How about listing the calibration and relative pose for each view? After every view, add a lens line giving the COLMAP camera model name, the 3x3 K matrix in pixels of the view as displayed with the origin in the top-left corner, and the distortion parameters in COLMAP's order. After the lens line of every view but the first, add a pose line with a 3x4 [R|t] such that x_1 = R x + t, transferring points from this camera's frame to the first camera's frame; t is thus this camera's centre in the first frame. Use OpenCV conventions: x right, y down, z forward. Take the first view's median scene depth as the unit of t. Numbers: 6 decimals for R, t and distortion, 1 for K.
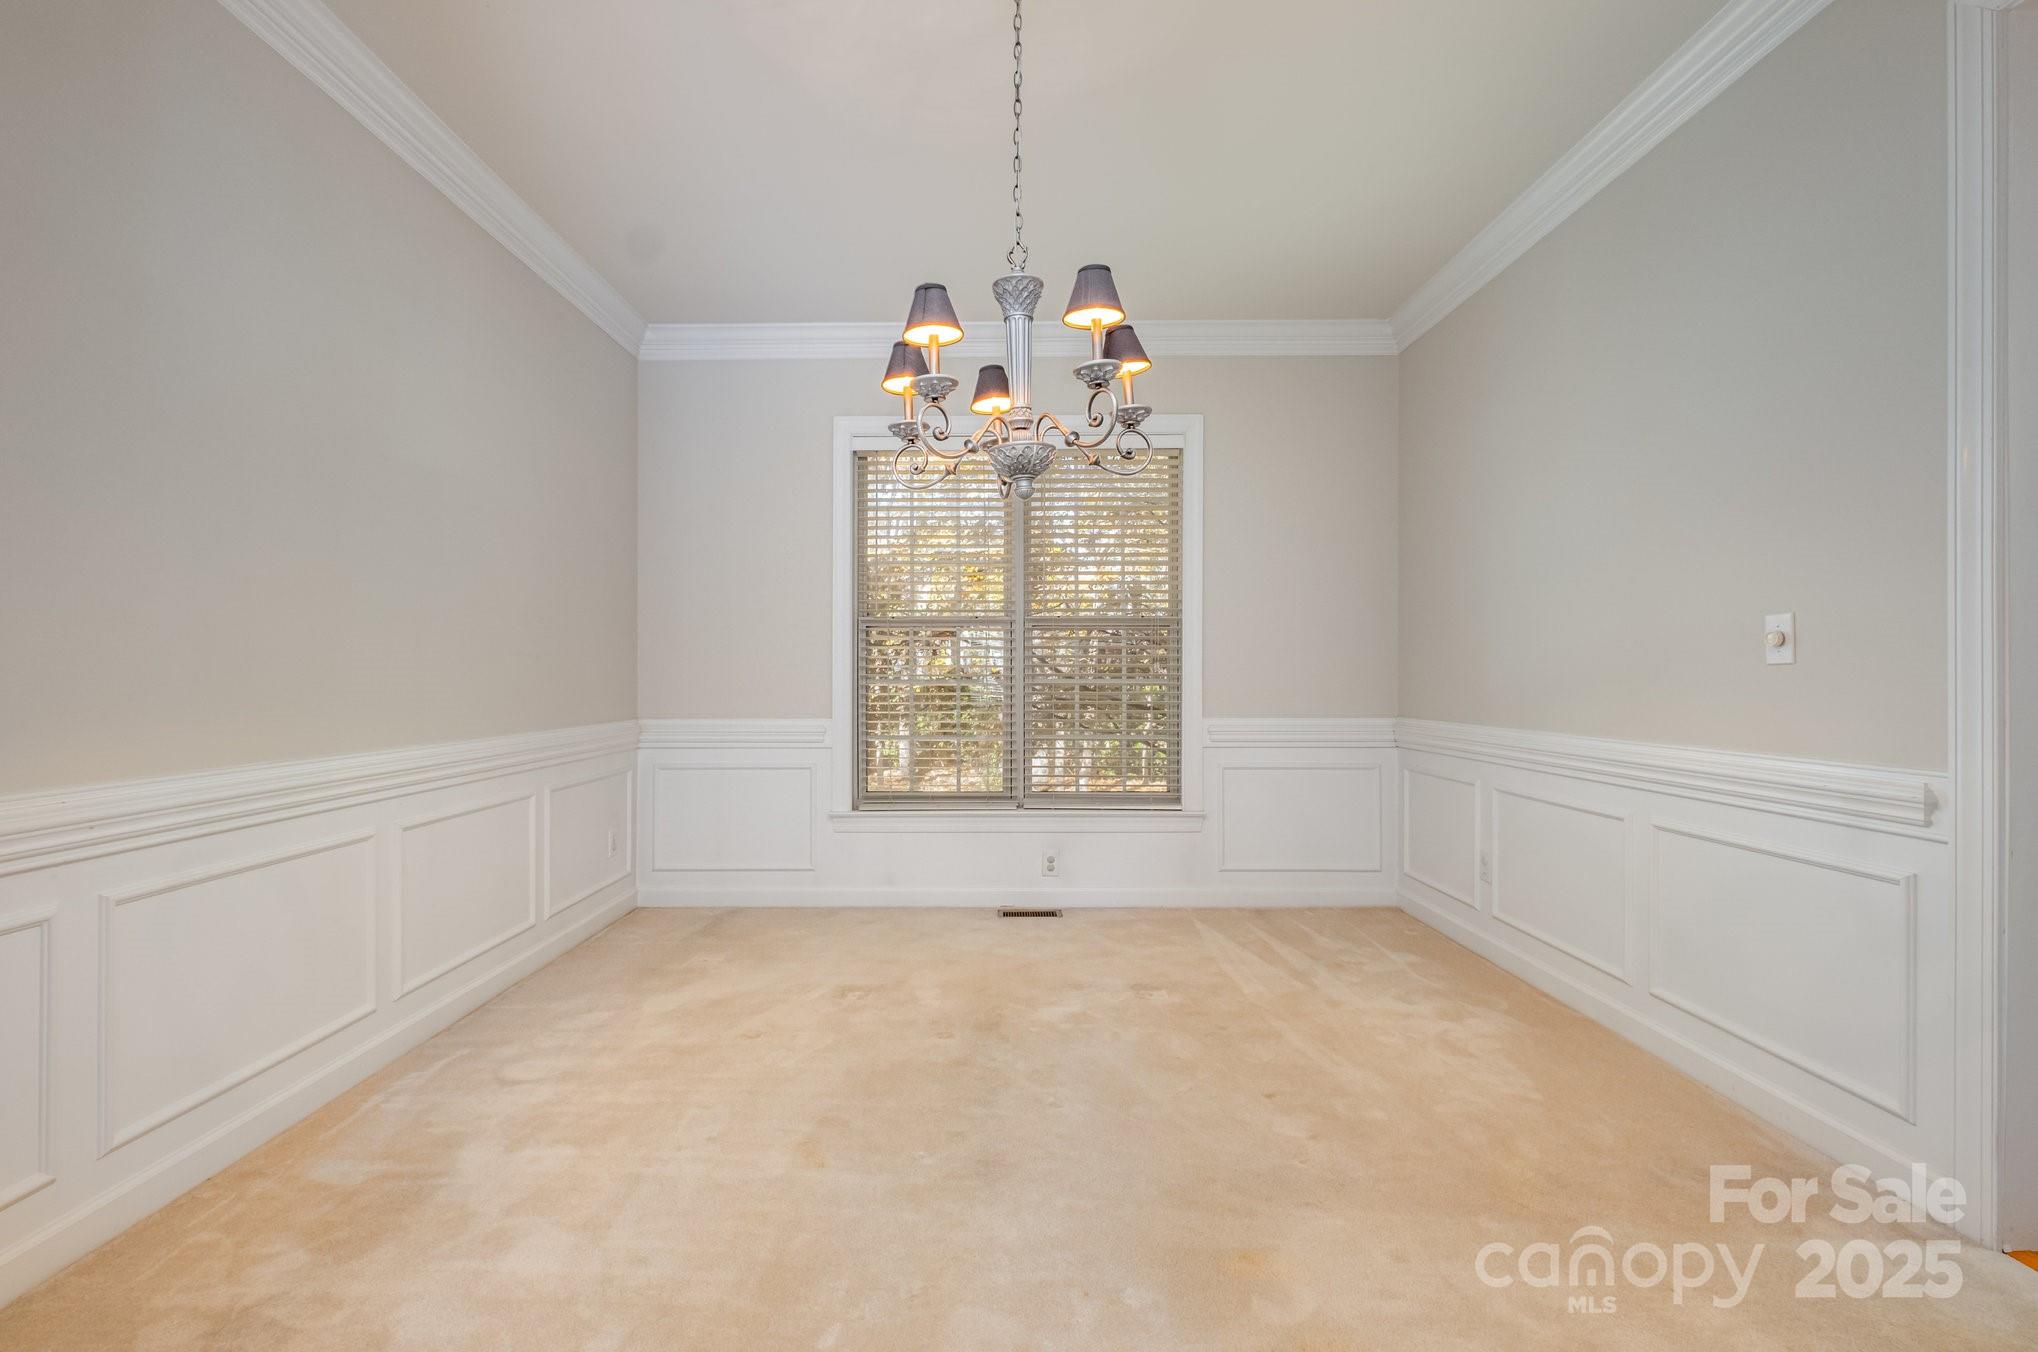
lens RADIAL K [[907.6, 0, 997.7], [0, 907.6, 673.9], [0, 0, 1]] dist [-0.003914, -0.001352]
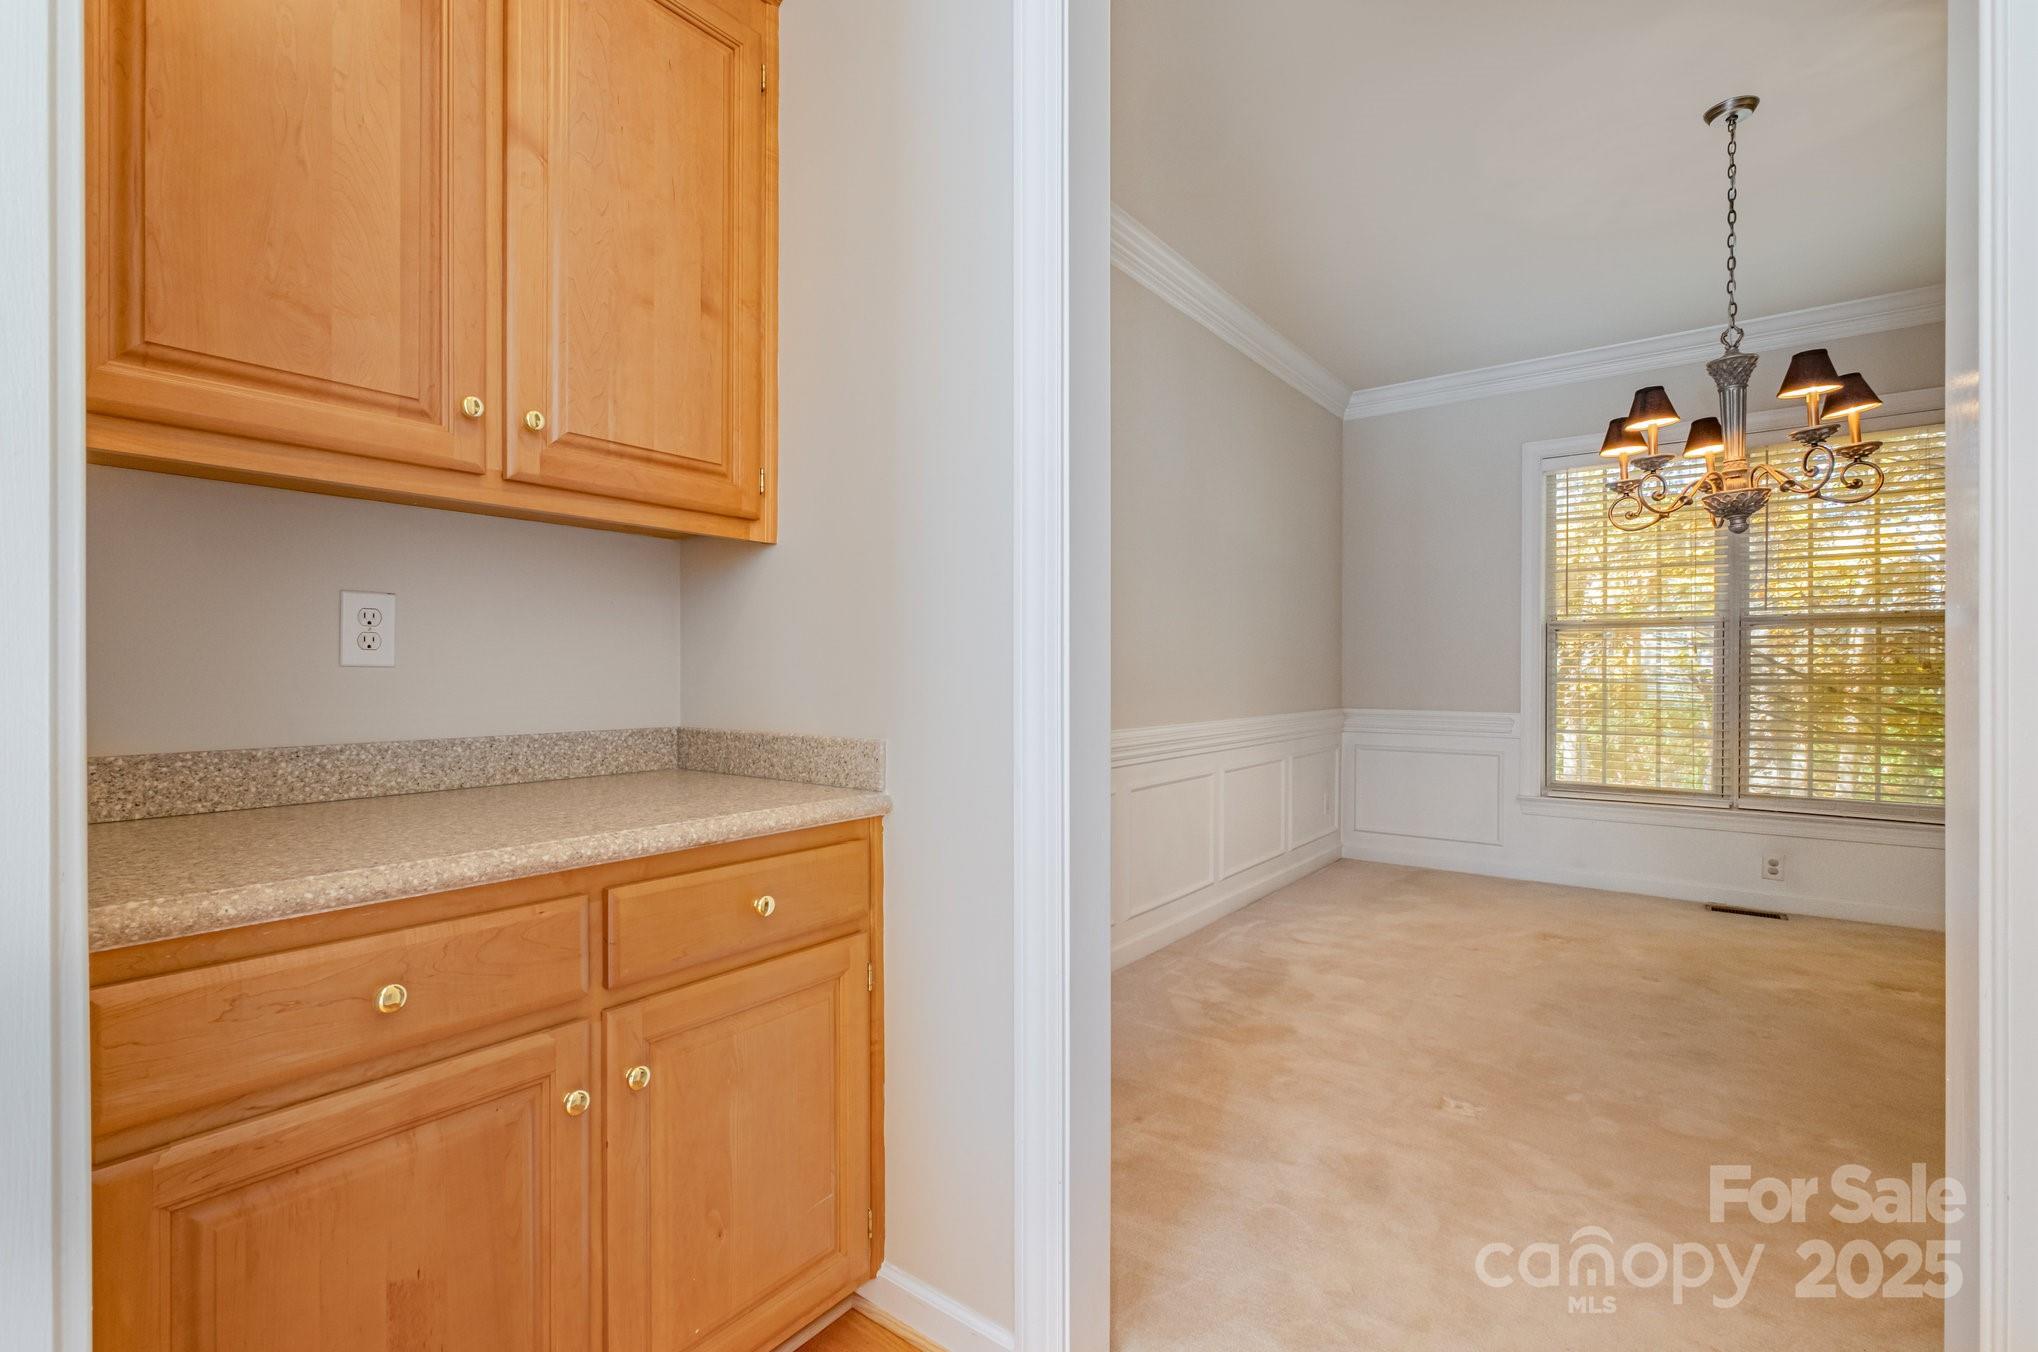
lens RADIAL K [[907.6, 0, 997.7], [0, 907.6, 673.9], [0, 0, 1]] dist [-0.003914, -0.001352]
pose [[0.789994, 0.003760, -0.613104, -0.010300], [-0.001643, 0.999991, 0.004016, -0.003176], [0.613113, -0.002166, 0.789992, -0.527386]]
